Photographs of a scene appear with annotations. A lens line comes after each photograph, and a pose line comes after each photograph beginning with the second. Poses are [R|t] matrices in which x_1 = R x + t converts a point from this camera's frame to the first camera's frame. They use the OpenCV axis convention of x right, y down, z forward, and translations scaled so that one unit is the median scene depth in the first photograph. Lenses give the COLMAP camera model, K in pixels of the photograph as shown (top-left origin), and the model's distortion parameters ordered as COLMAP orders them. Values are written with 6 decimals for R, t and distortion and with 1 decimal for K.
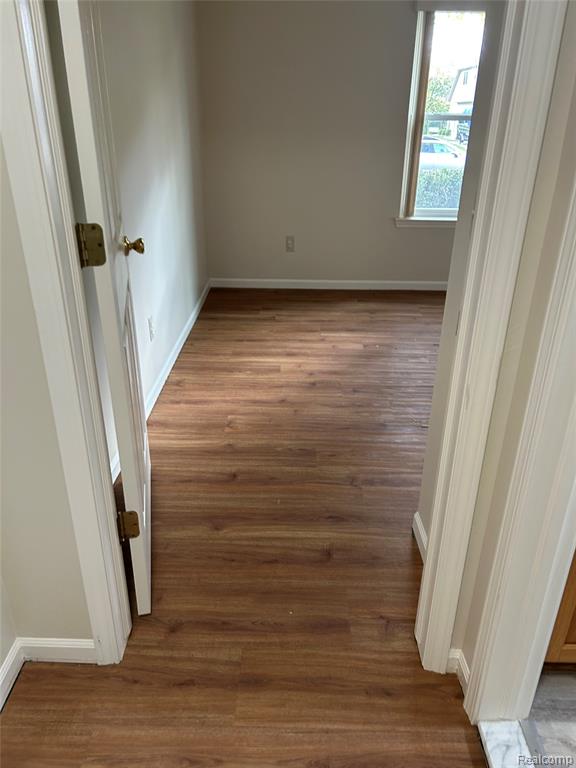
lens RADIAL K [[580.8, 0, 285.8], [0, 580.8, 382.7], [0, 0, 1]] dist [0.063814, -0.038137]
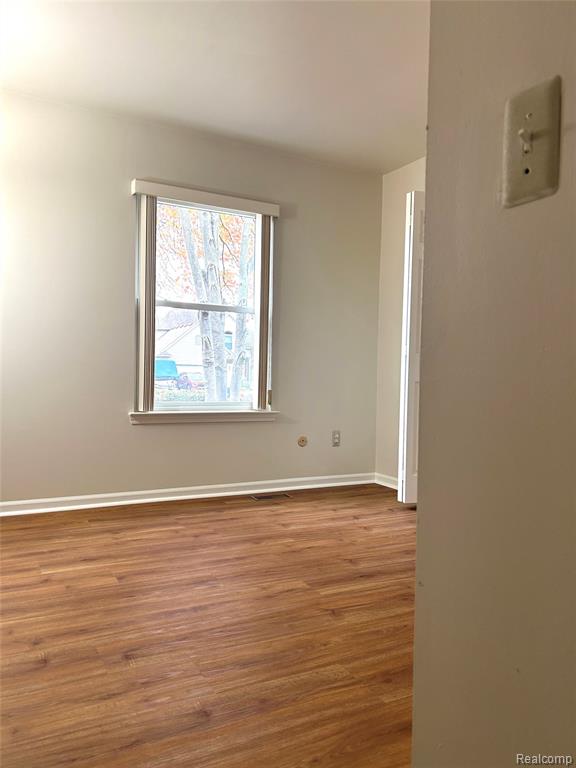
lens RADIAL K [[580.8, 0, 287.8], [0, 580.8, 382.6], [0, 0, 1]] dist [0.063814, -0.038137]
pose [[0.870957, 0.008212, 0.491291, -0.023784], [0.186724, 0.919319, -0.346390, -0.002749], [-0.454498, 0.393427, 0.799154, 0.325236]]
